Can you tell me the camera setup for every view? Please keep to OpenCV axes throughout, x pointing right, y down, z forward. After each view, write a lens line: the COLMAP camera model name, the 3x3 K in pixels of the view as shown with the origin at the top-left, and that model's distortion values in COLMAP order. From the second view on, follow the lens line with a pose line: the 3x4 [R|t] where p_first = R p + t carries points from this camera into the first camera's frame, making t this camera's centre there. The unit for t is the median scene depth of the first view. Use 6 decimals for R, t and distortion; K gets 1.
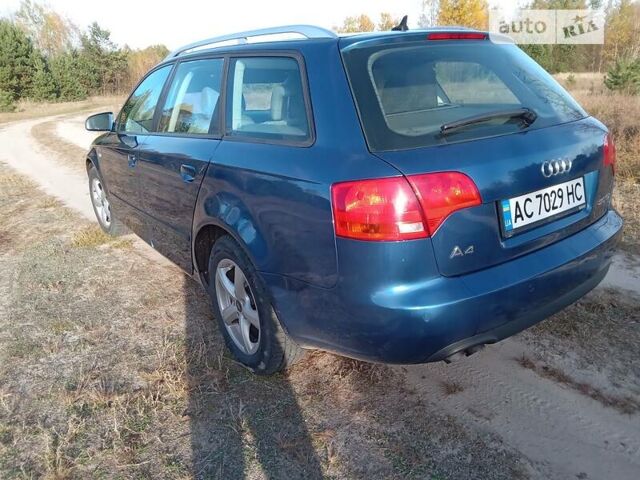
lens RADIAL K [[467.6, 0, 320.0], [0, 467.6, 240.0], [0, 0, 1]] dist [-0.000398, -0.010910]
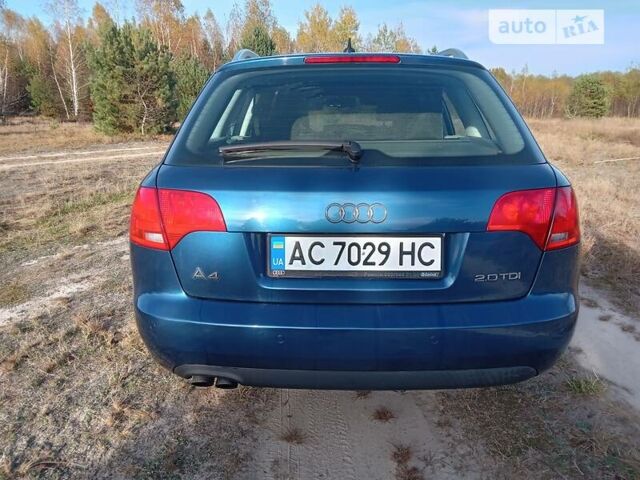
lens RADIAL K [[467.6, 0, 320.0], [0, 467.6, 240.0], [0, 0, 1]] dist [-0.000398, -0.010910]
pose [[0.806367, 0.208062, -0.553609, 0.882500], [-0.234674, 0.971792, 0.023410, -0.108237], [0.542864, 0.111040, 0.832448, 0.259076]]
